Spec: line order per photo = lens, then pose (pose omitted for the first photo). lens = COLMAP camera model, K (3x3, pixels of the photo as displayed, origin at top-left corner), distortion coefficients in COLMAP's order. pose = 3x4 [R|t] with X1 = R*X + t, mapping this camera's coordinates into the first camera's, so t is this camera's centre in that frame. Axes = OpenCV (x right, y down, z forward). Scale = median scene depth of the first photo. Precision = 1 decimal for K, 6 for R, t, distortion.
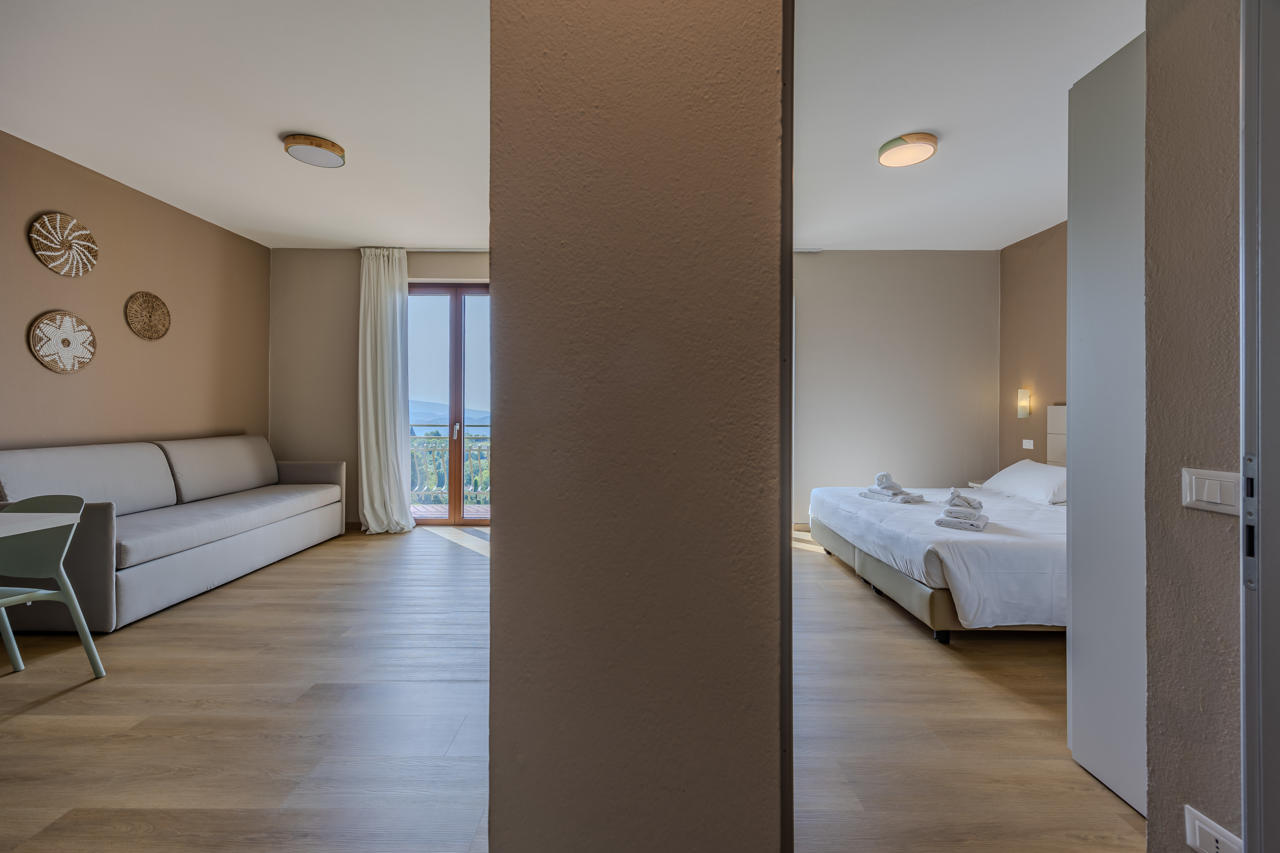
lens RADIAL K [[489.2, 0, 640.6], [0, 489.2, 416.0], [0, 0, 1]] dist [0.001229, -0.000176]
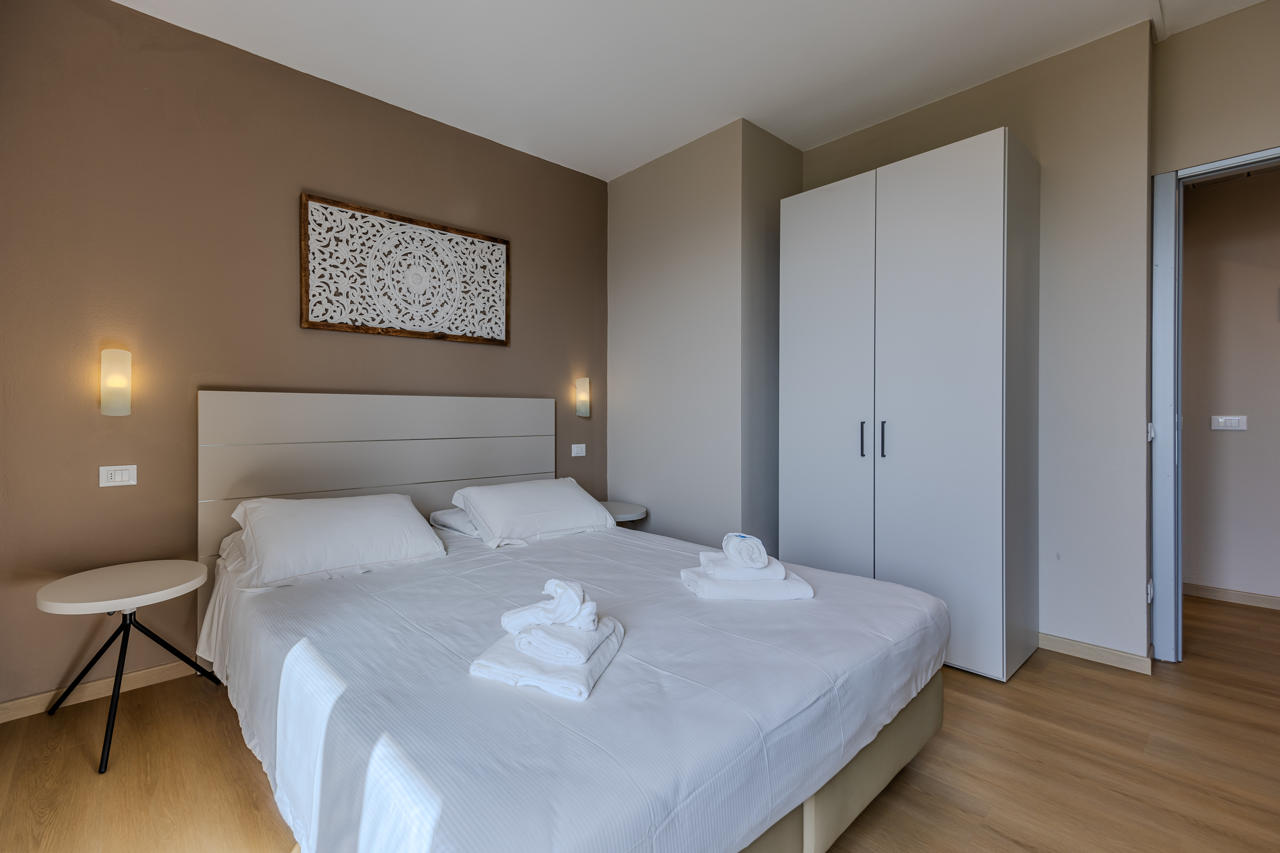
lens RADIAL K [[458.6, 0, 637.2], [0, 458.6, 415.0], [0, 0, 1]] dist [0.007348, 0.000076]
pose [[-0.594542, 0.002725, 0.804060, 0.186037], [0.012074, 0.999912, 0.005538, 0.007043], [-0.803974, 0.013001, -0.594523, 0.887473]]
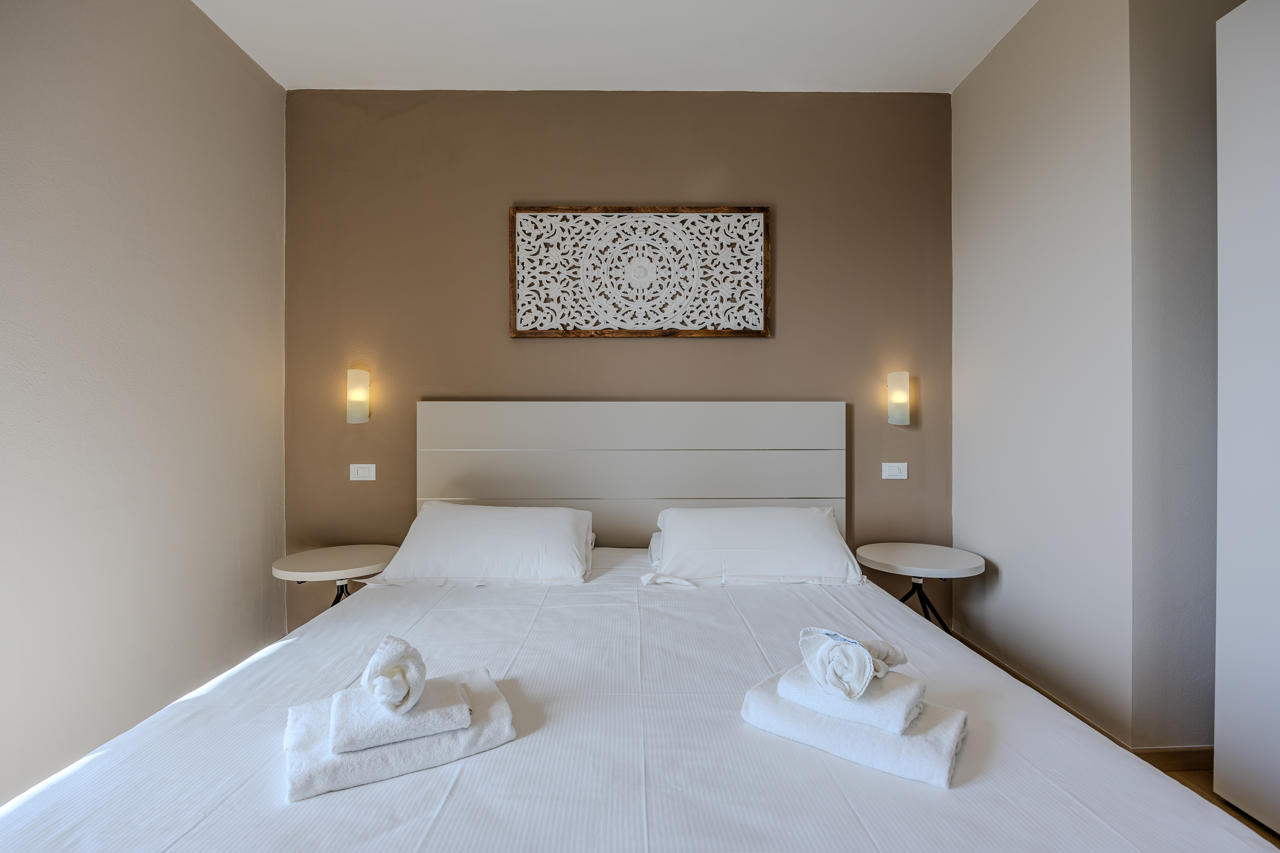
lens RADIAL K [[558.8, 0, 643.3], [0, 558.8, 423.6], [0, 0, 1]] dist [-0.018852, -0.000207]
pose [[-0.013928, 0.000737, 0.999903, 0.180024], [0.011830, 0.999930, -0.000572, 0.008754], [-0.999833, 0.011821, -0.013936, 0.710938]]
